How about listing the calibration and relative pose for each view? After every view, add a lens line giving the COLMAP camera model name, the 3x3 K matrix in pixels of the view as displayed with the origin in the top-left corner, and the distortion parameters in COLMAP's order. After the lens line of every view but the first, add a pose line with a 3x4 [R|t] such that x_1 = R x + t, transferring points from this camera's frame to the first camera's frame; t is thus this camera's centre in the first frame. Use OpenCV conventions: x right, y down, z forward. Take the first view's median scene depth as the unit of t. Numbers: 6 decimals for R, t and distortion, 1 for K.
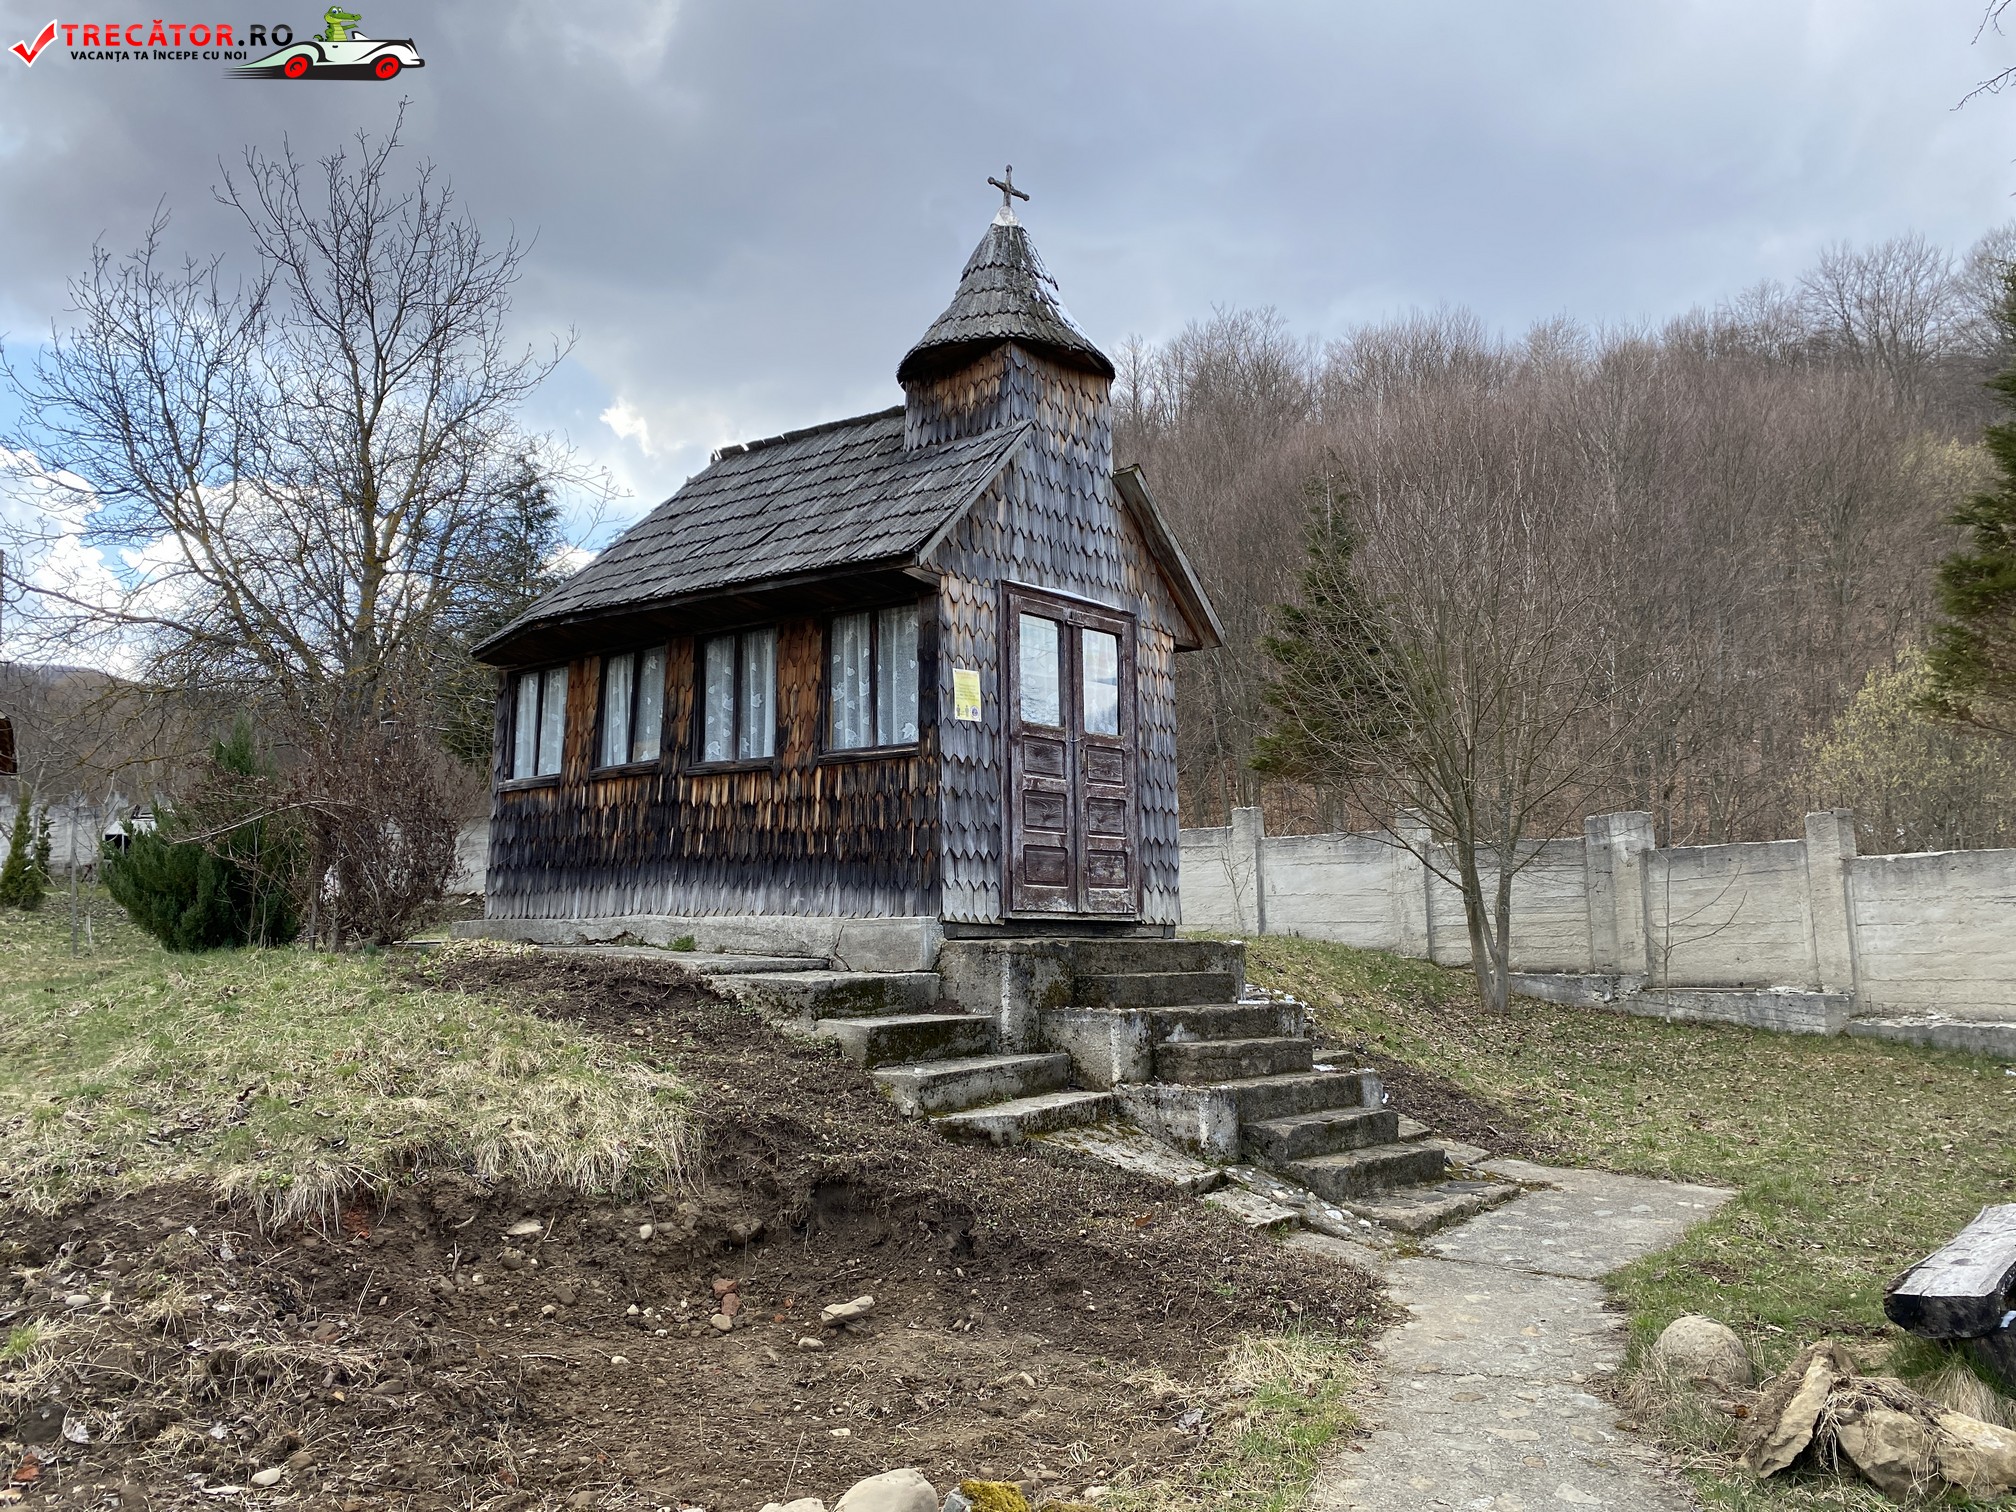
lens RADIAL K [[1523.4, 0, 1010.8], [0, 1523.4, 745.2], [0, 0, 1]] dist [0.010278, -0.004047]
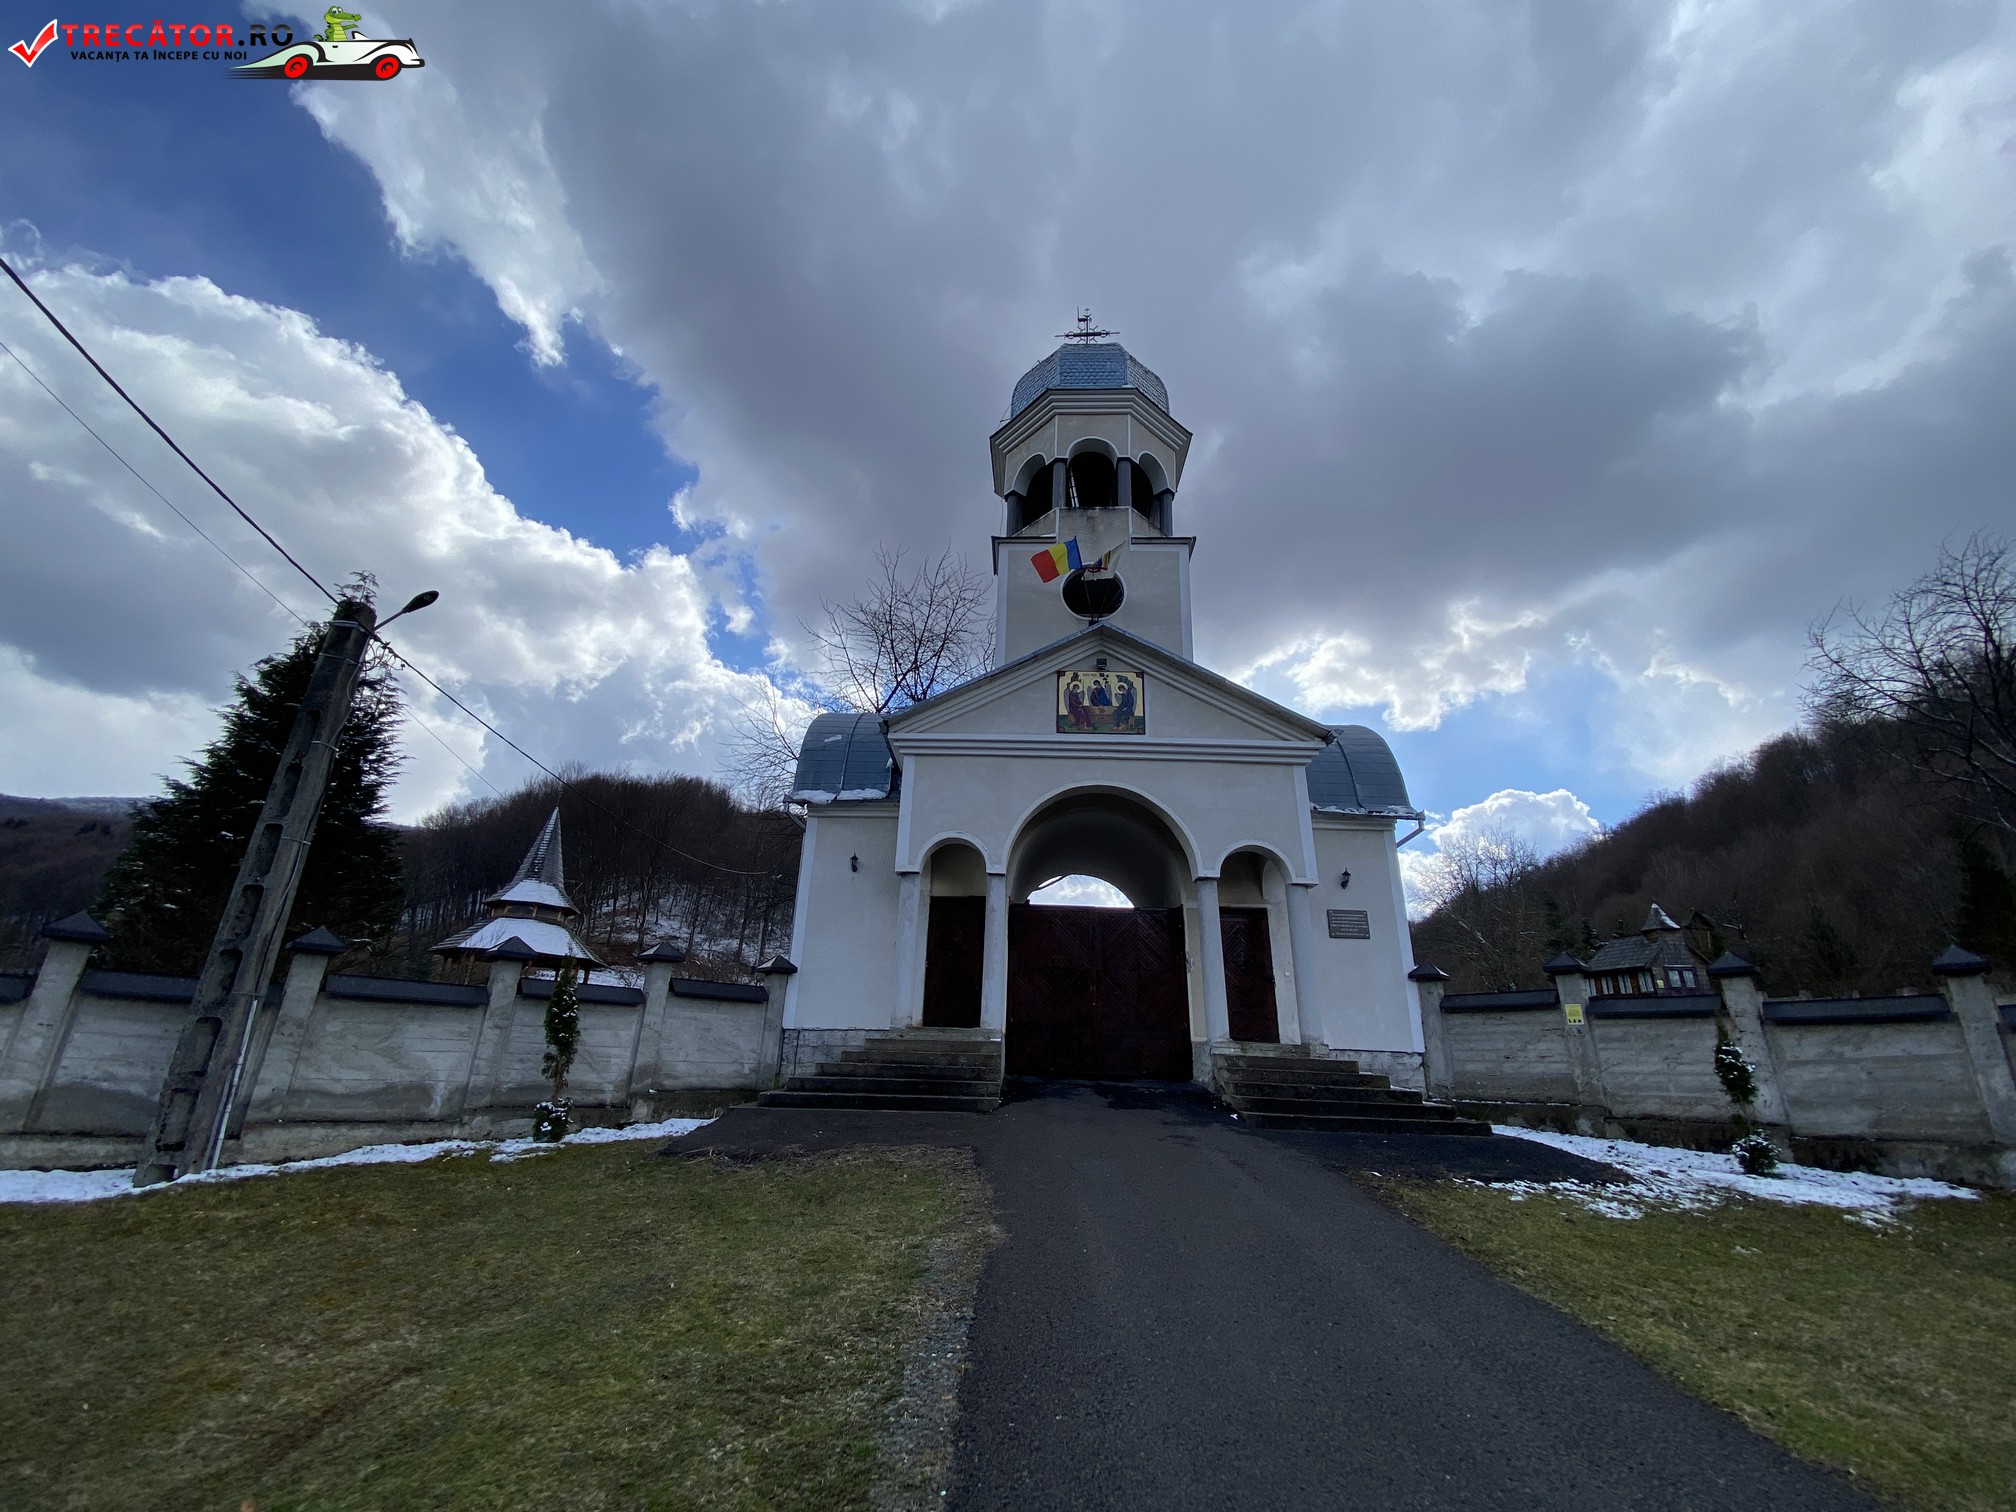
lens RADIAL K [[803.6, 0, 1003.7], [0, 803.6, 763.2], [0, 0, 1]] dist [0.026812, -0.024450]
pose [[0.636964, -0.244942, -0.730945, 0.963339], [0.068209, 0.962367, -0.263053, -0.223529], [0.767870, 0.117698, 0.629700, -3.610012]]
